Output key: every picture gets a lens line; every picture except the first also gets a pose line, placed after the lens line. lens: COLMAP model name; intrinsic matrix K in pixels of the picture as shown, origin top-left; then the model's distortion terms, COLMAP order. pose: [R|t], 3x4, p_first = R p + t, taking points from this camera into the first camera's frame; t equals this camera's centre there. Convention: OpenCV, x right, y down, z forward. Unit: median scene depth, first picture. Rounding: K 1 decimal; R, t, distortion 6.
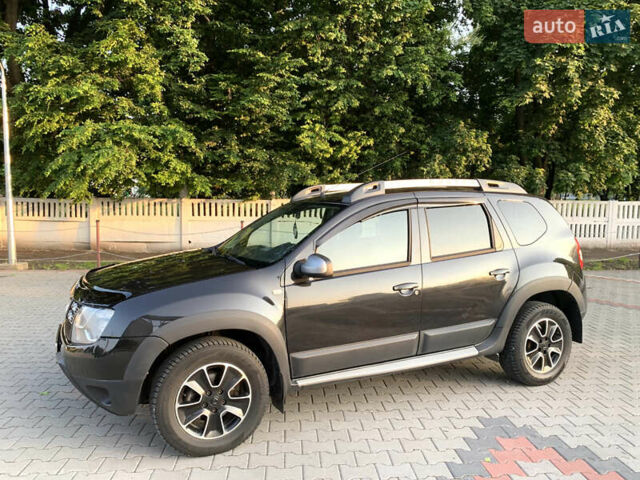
lens RADIAL K [[491.2, 0, 319.3], [0, 491.2, 236.4], [0, 0, 1]] dist [0.013448, -0.016103]
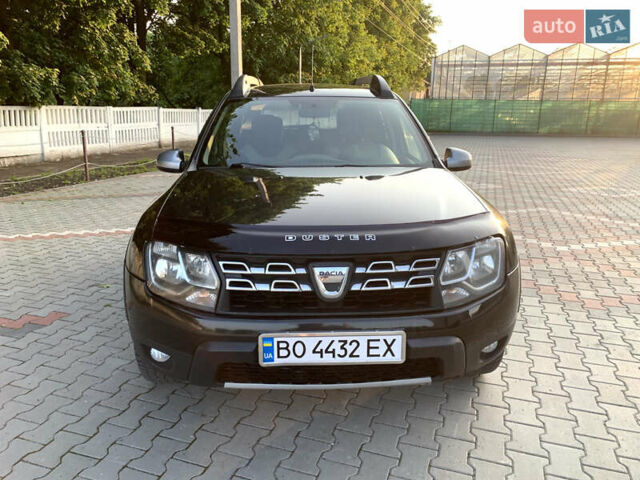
lens RADIAL K [[491.2, 0, 320.8], [0, 491.2, 228.1], [0, 0, 1]] dist [0.013448, -0.016103]
pose [[0.375234, -0.217568, 0.901035, -0.280158], [0.067536, 0.975897, 0.207520, -0.008606], [-0.924466, -0.017016, 0.380884, 0.226710]]
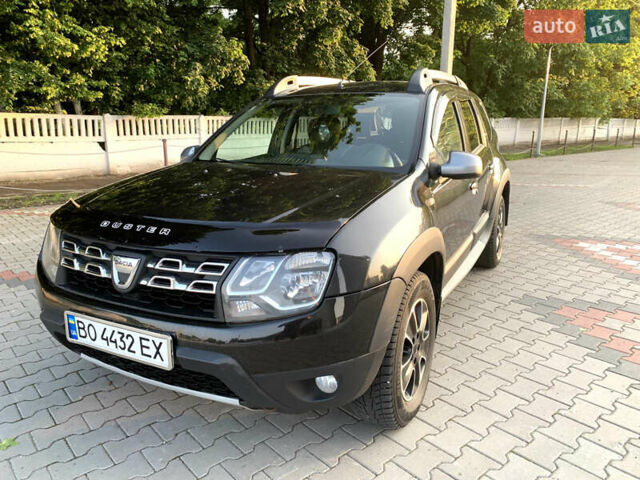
lens RADIAL K [[491.2, 0, 322.0], [0, 491.2, 231.0], [0, 0, 1]] dist [0.013448, -0.016103]
pose [[0.787493, -0.139876, 0.600241, -0.185056], [0.052115, 0.985530, 0.161288, 0.005997], [-0.614116, -0.095732, 0.783388, 0.125049]]
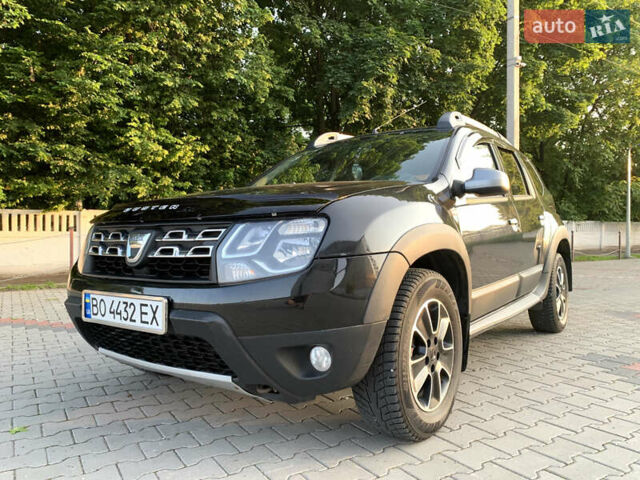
lens RADIAL K [[491.2, 0, 317.7], [0, 491.2, 231.1], [0, 0, 1]] dist [0.013448, -0.016103]
pose [[0.877760, -0.006017, 0.479064, -0.168555], [0.049438, 0.995721, -0.078075, 0.050508], [-0.476544, 0.092215, 0.874301, 0.110285]]
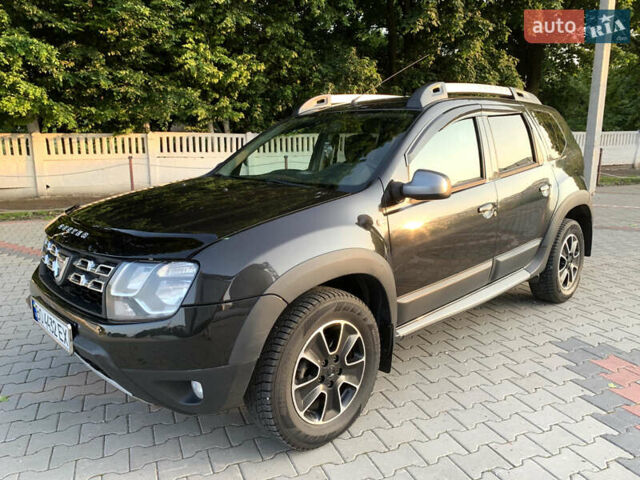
lens RADIAL K [[491.2, 0, 318.4], [0, 491.2, 228.6], [0, 0, 1]] dist [0.013448, -0.016103]
pose [[0.948277, -0.072140, 0.309137, -0.108020], [0.039250, 0.993008, 0.111327, 0.009360], [-0.315007, -0.093435, 0.944479, 0.080981]]
